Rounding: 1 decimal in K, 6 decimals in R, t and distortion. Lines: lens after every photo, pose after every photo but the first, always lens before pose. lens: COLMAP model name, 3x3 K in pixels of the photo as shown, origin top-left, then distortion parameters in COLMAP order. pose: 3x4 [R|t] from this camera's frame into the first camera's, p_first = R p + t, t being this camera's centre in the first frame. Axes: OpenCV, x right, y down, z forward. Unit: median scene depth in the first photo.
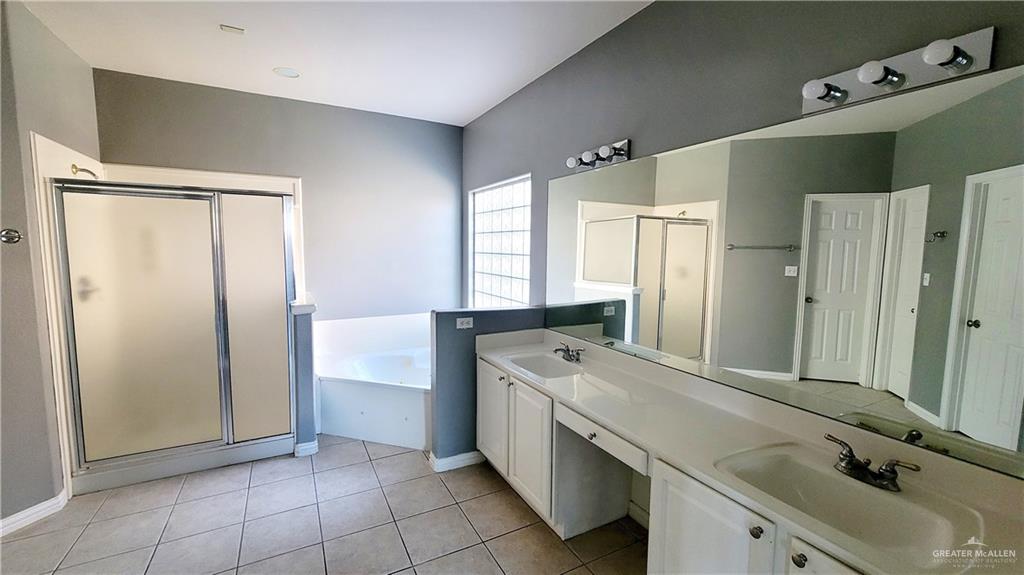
lens RADIAL K [[417.1, 0, 508.8], [0, 417.1, 287.8], [0, 0, 1]] dist [0.003883, 0.000936]
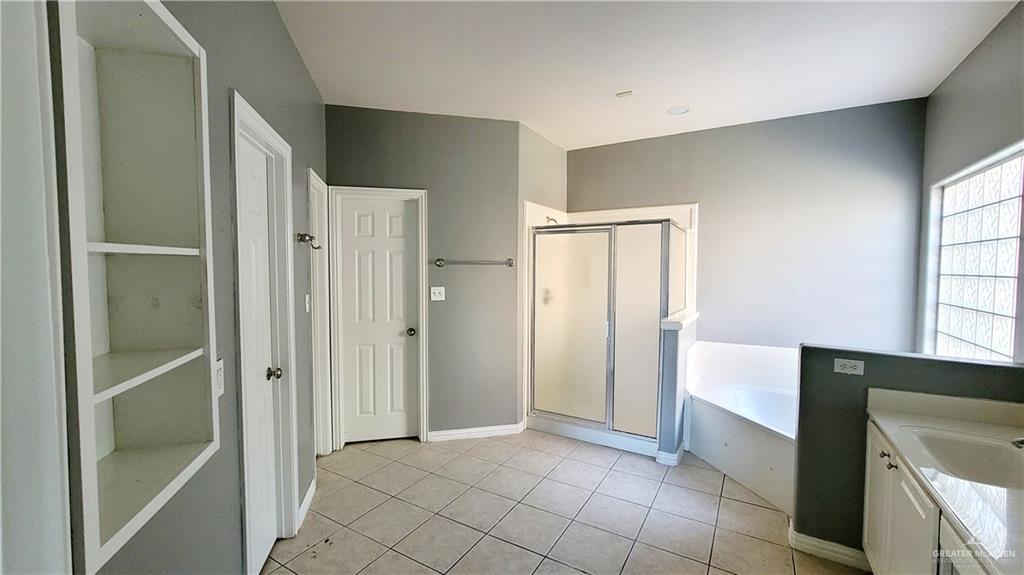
lens RADIAL K [[417.1, 0, 512.1], [0, 417.1, 286.9], [0, 0, 1]] dist [0.003883, 0.000936]
pose [[0.525861, 0.028360, -0.850097, 0.203879], [-0.079443, 0.996713, -0.015891, 0.001988], [0.846852, 0.075891, 0.526386, 0.086871]]
